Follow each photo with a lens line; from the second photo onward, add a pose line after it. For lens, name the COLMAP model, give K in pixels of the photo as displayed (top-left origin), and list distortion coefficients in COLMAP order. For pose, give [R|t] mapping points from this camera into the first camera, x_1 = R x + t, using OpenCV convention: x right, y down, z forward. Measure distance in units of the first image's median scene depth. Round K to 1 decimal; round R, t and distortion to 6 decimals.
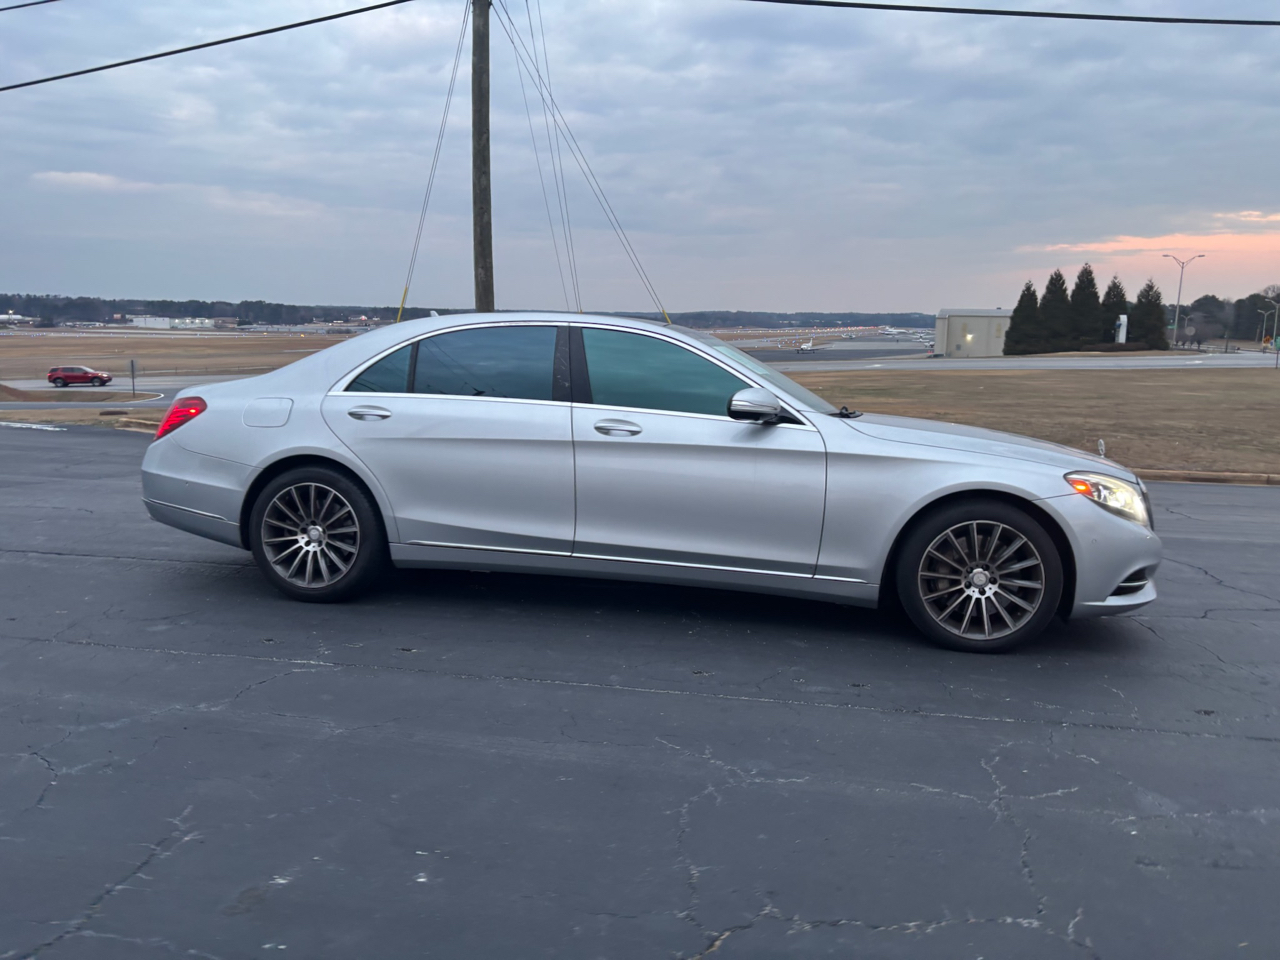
lens RADIAL K [[966.1, 0, 636.1], [0, 966.1, 484.5], [0, 0, 1]] dist [0.040666, -0.038486]
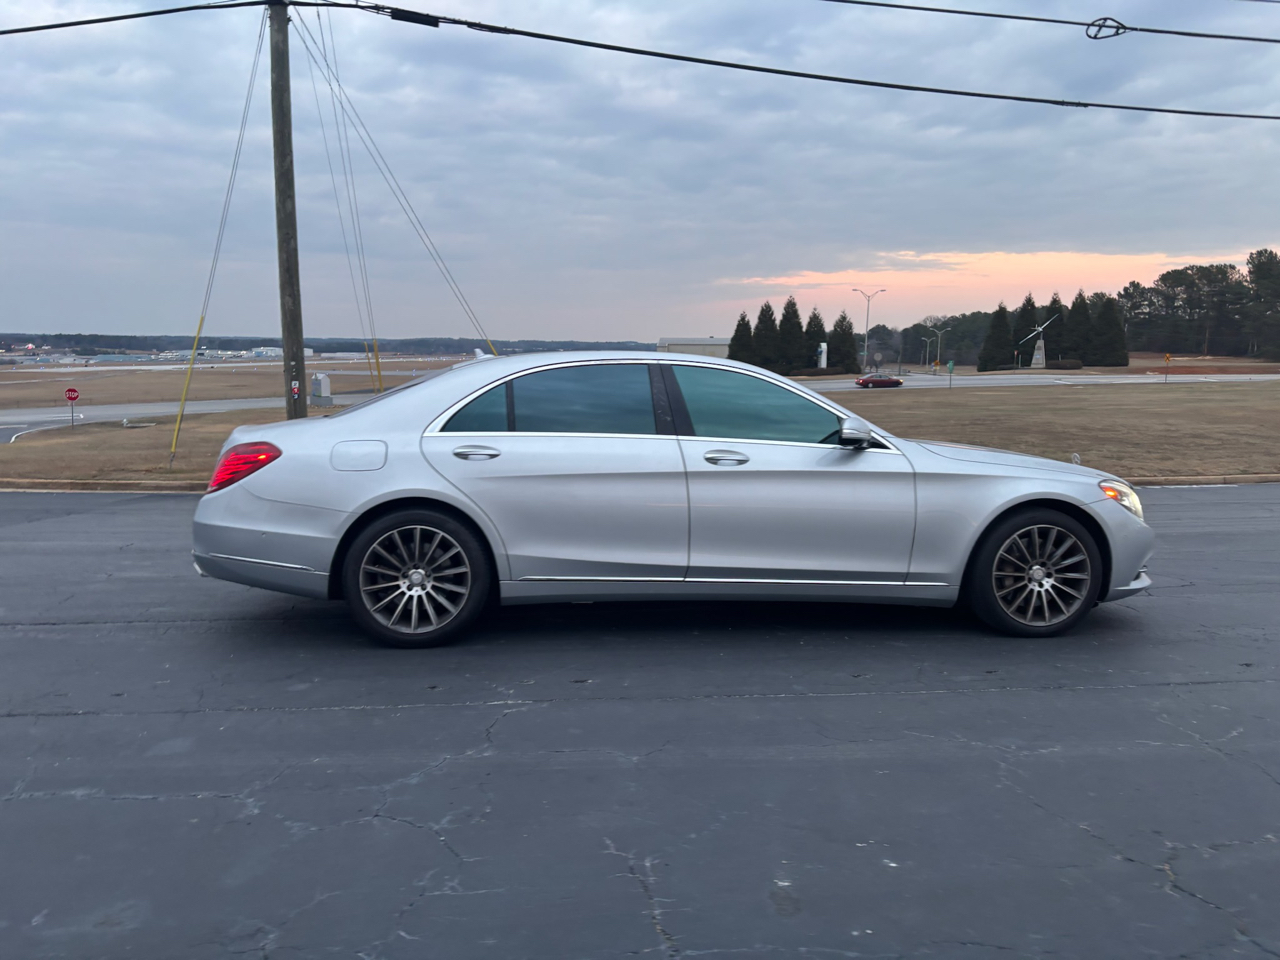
lens RADIAL K [[965.8, 0, 638.4], [0, 965.8, 499.5], [0, 0, 1]] dist [0.043360, -0.041018]
pose [[0.959651, -0.048087, 0.277053, -0.388951], [0.051549, 0.998657, -0.005220, -0.011568], [-0.276430, 0.019292, 0.960840, -0.002515]]
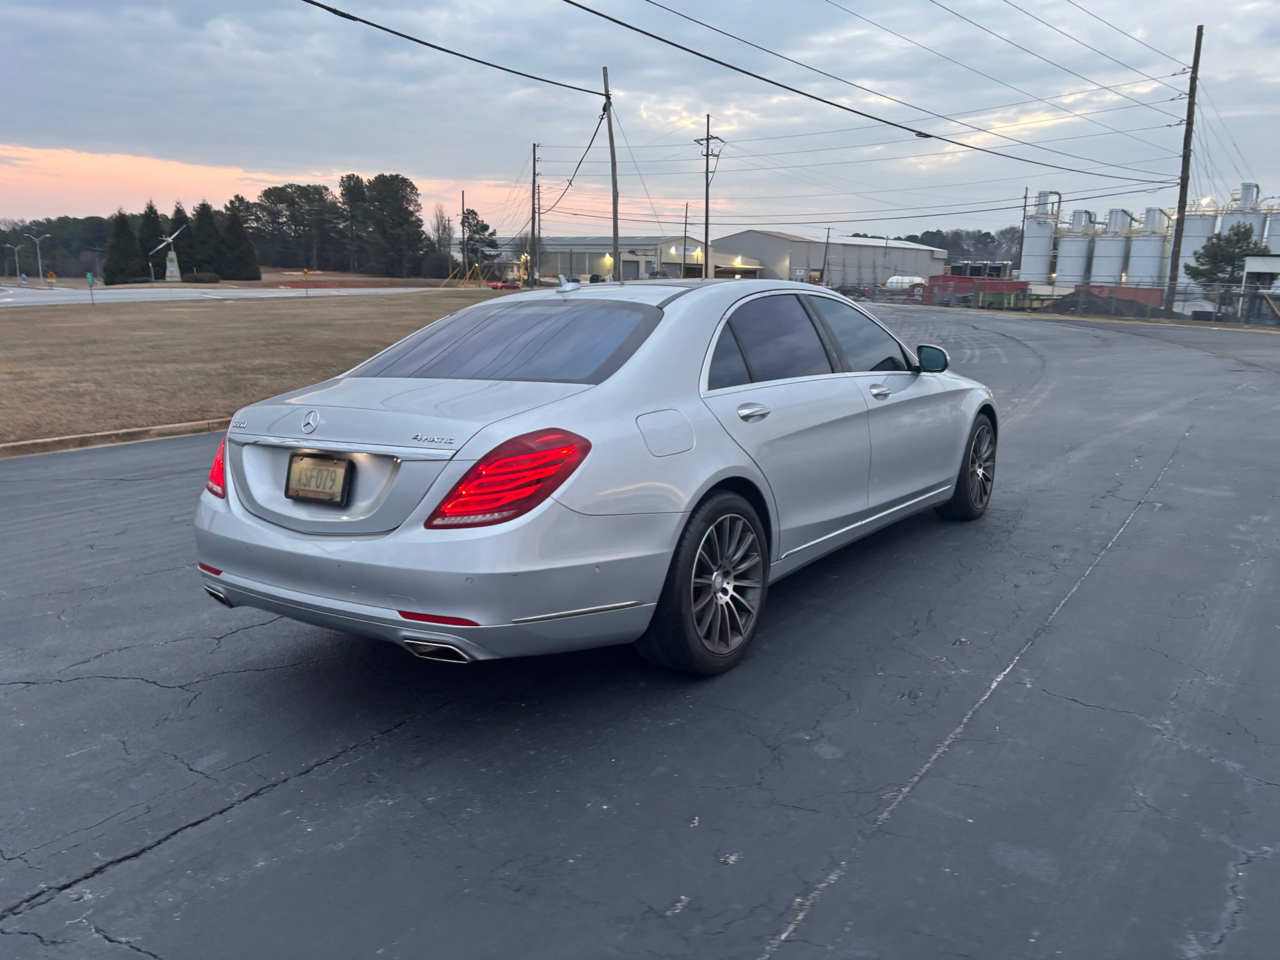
lens RADIAL K [[967.0, 0, 636.7], [0, 967.0, 496.2], [0, 0, 1]] dist [0.037707, -0.037927]
pose [[0.418614, -0.205590, 0.884587, -1.022687], [0.137648, 0.977149, 0.161963, -0.146181], [-0.897672, 0.053962, 0.437348, 0.735314]]
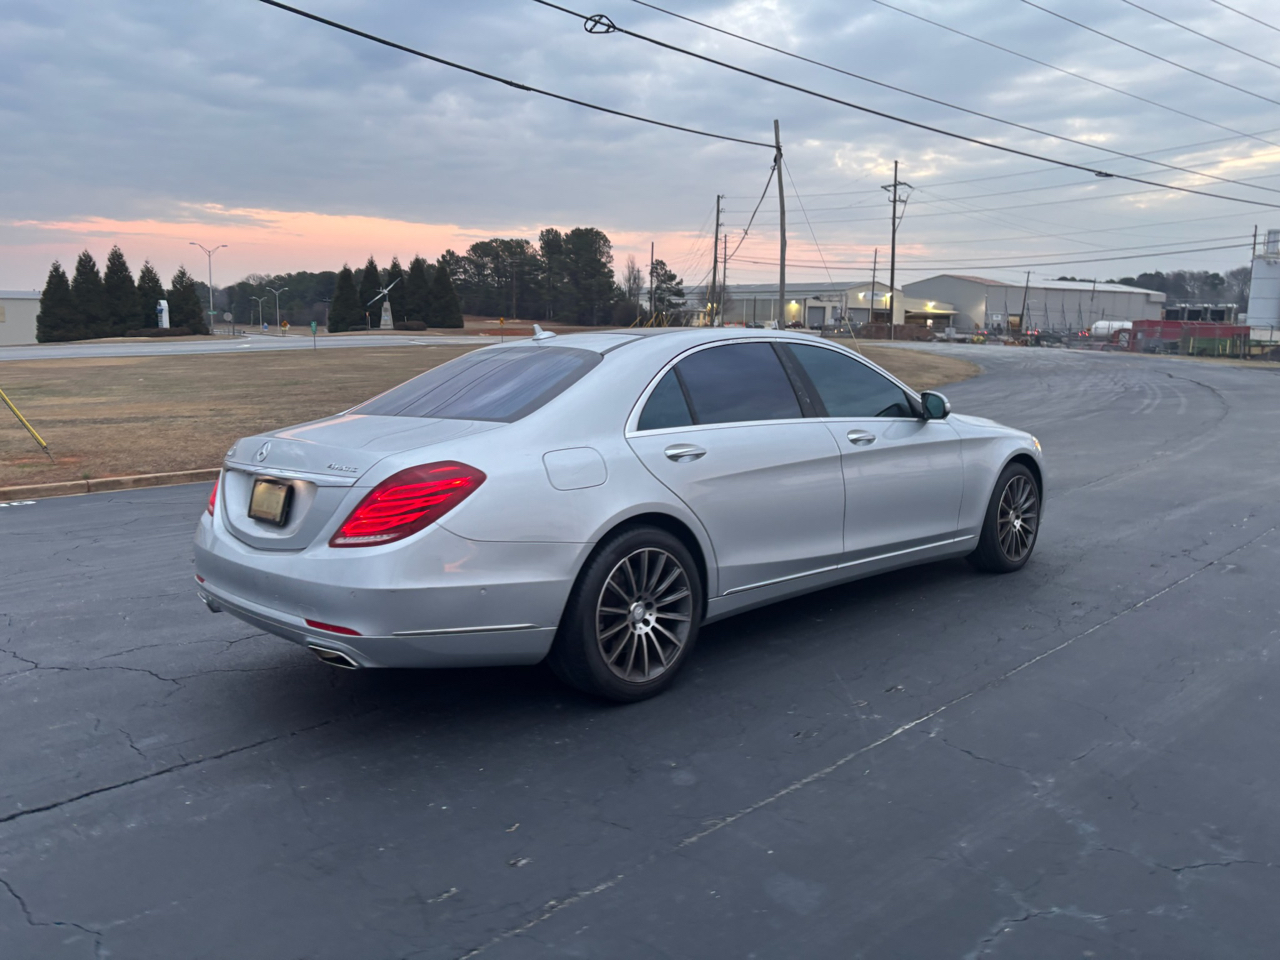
lens RADIAL K [[964.3, 0, 636.2], [0, 964.3, 485.4], [0, 0, 1]] dist [0.051421, -0.052224]
pose [[0.584027, -0.140730, 0.799442, -0.960617], [0.126827, 0.988581, 0.081373, -0.117417], [-0.801765, 0.053867, 0.595206, 0.535001]]
